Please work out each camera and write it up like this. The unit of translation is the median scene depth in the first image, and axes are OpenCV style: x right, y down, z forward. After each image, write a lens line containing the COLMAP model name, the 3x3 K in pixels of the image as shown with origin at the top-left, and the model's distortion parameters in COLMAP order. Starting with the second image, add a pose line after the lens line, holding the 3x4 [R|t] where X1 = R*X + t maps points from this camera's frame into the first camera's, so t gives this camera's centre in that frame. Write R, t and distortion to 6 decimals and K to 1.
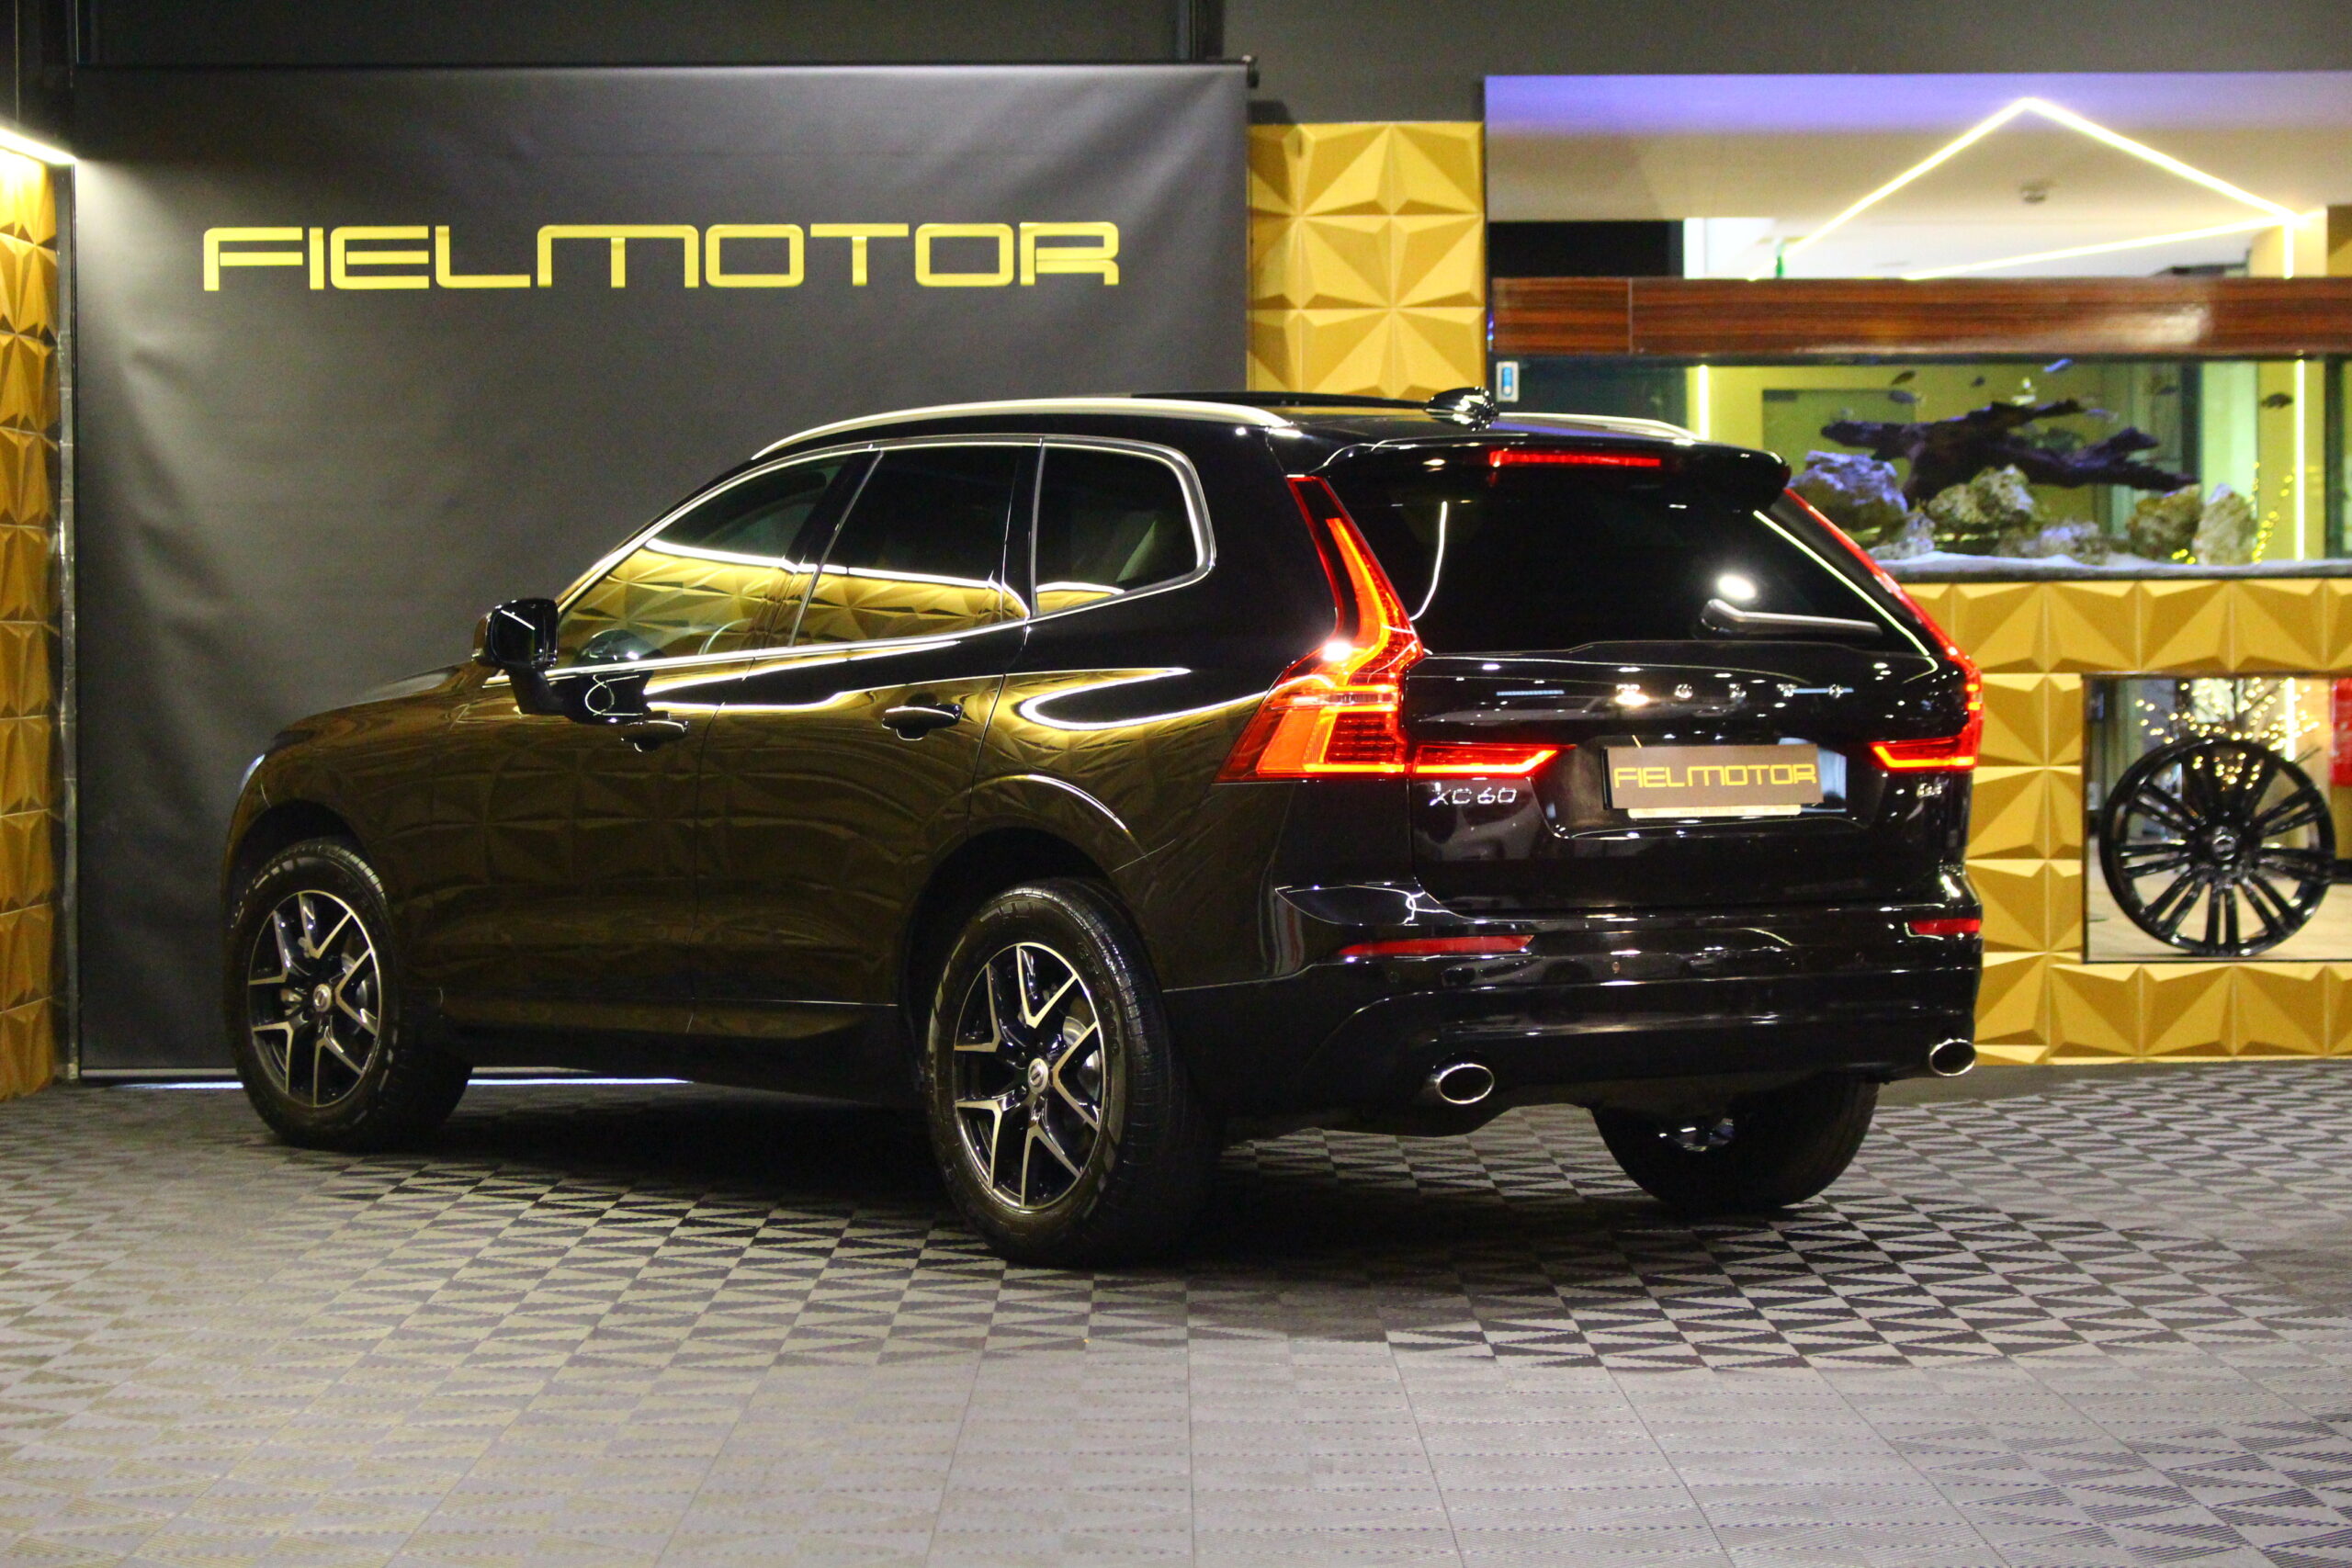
lens RADIAL K [[5460.1, 0, 1176.0], [0, 5460.1, 784.0], [0, 0, 1]] dist [0.134744, -0.286446]
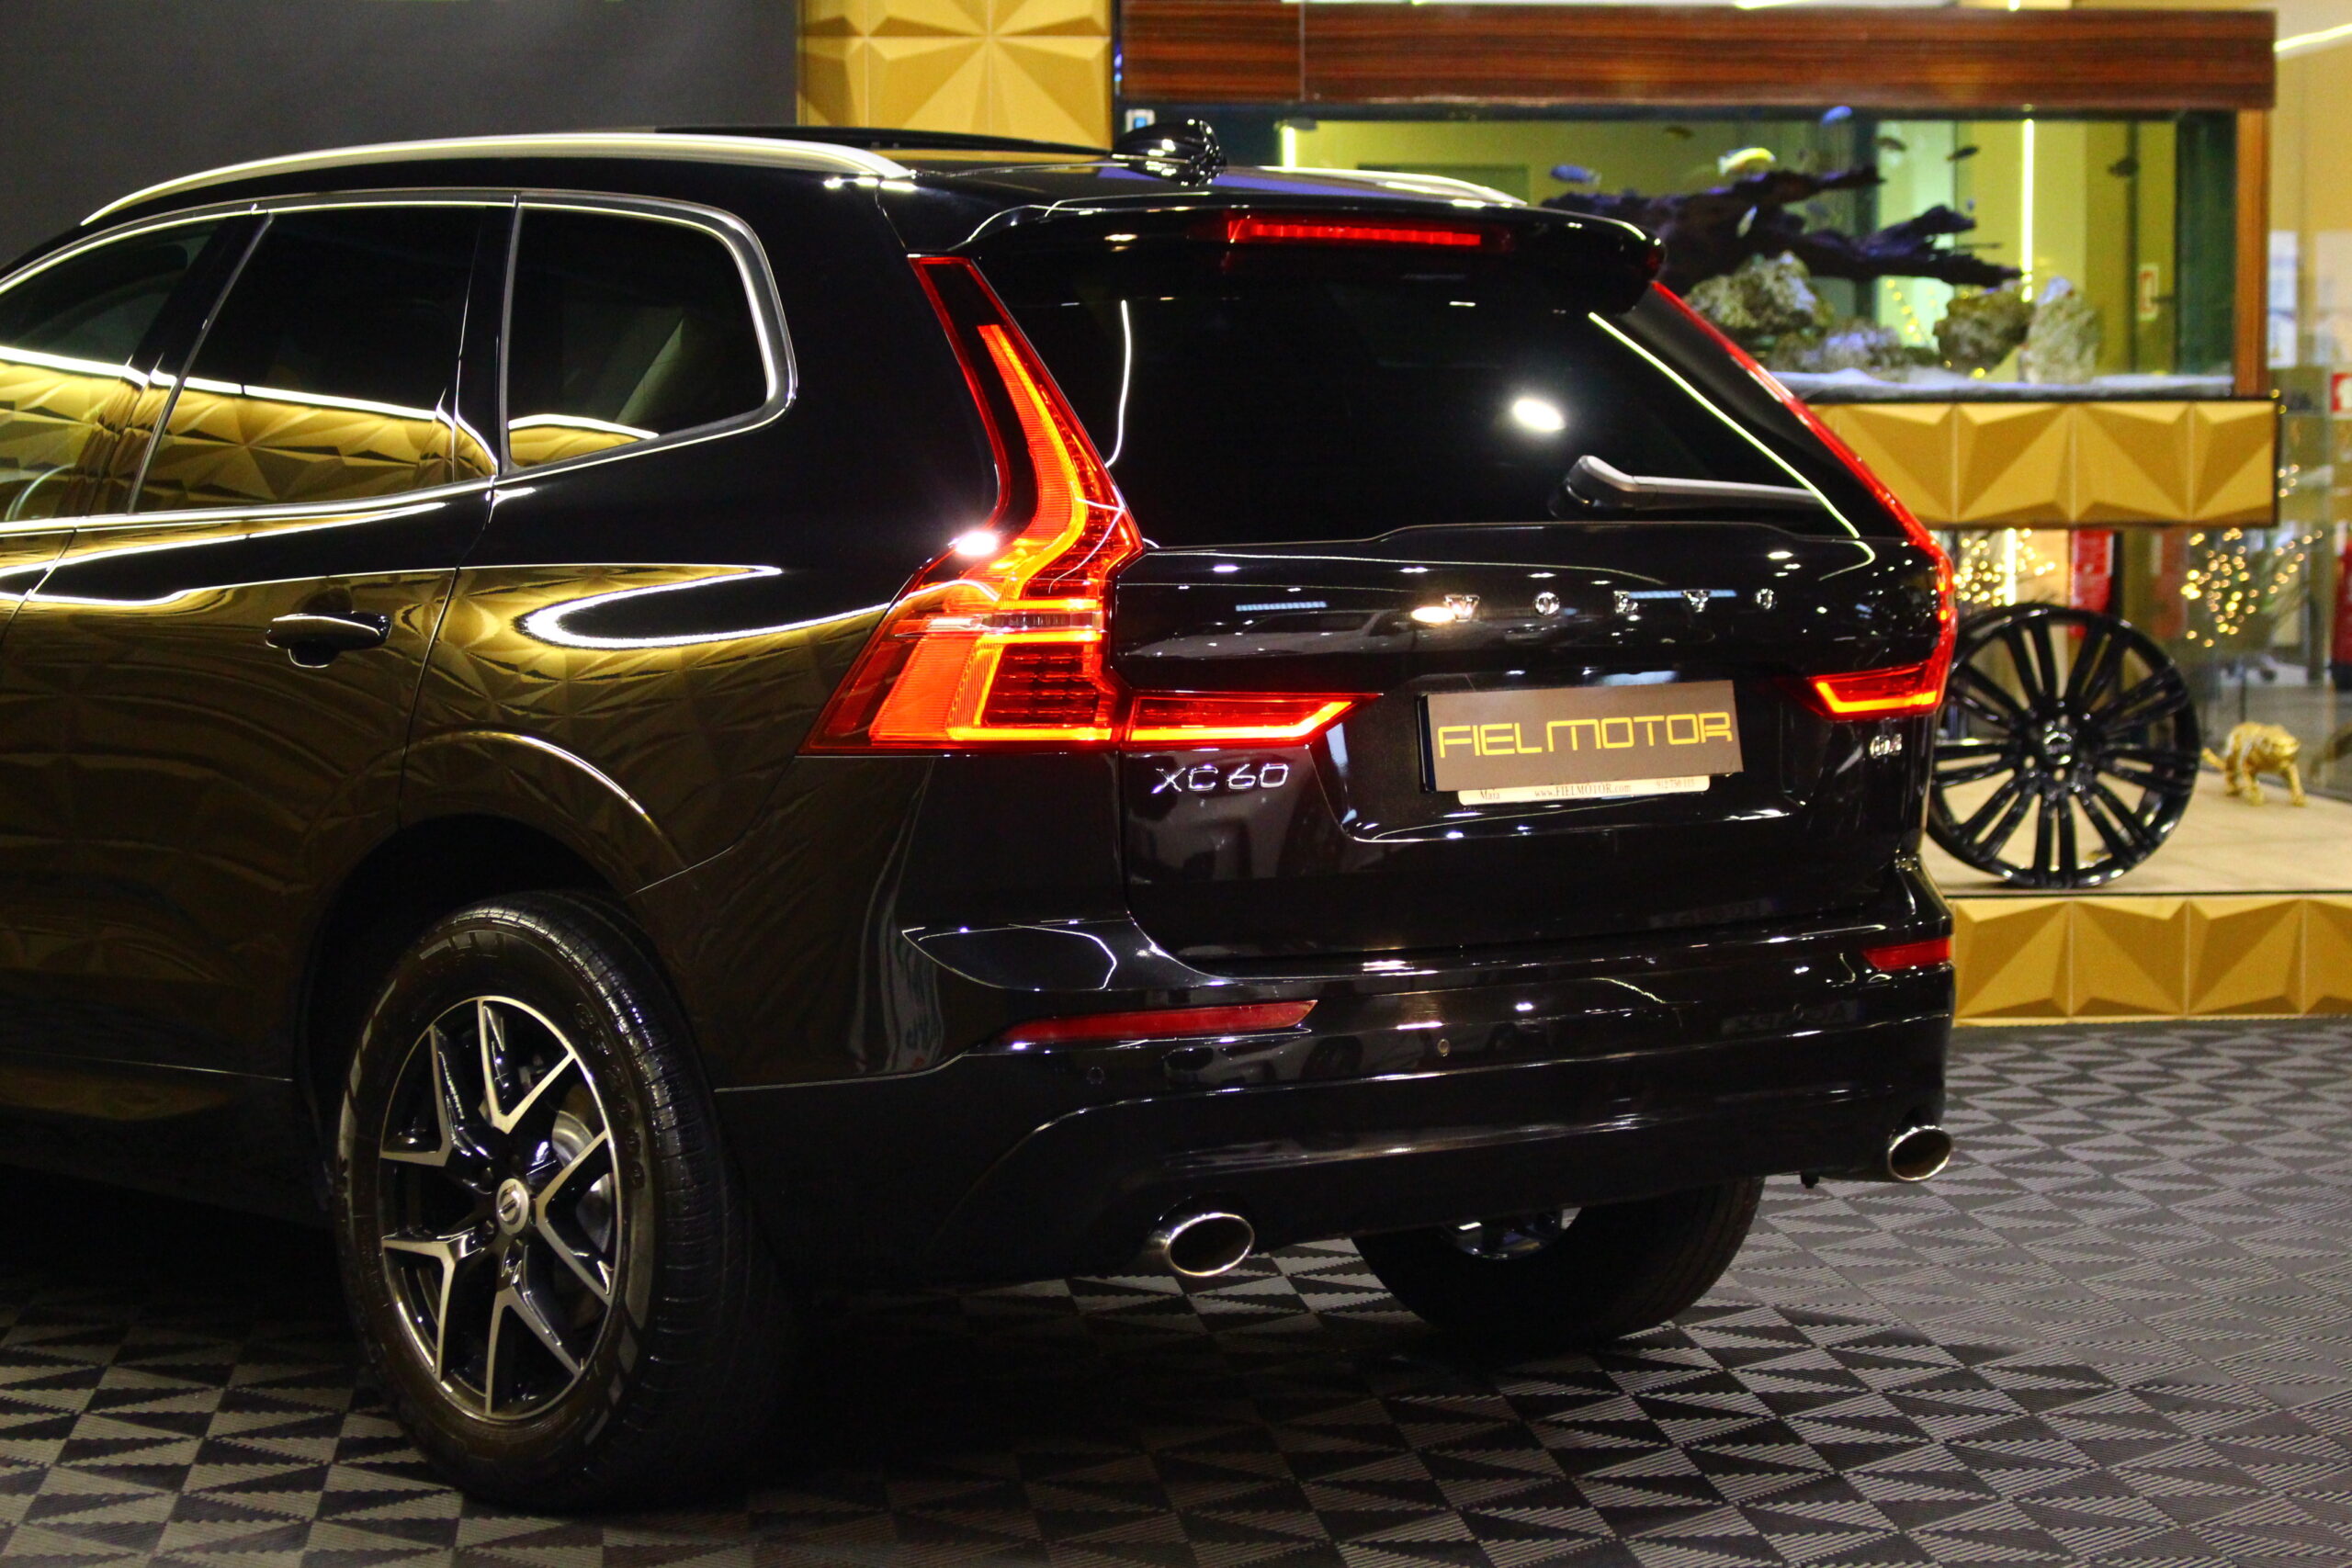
lens RADIAL K [[5458.4, 0, 1176.0], [0, 5458.4, 784.0], [0, 0, 1]] dist [0.064710, -0.264678]
pose [[0.995694, -0.002398, 0.092673, -0.007164], [-0.001173, 0.999260, 0.038457, -0.019151], [-0.092697, -0.038400, 0.994954, 0.357616]]
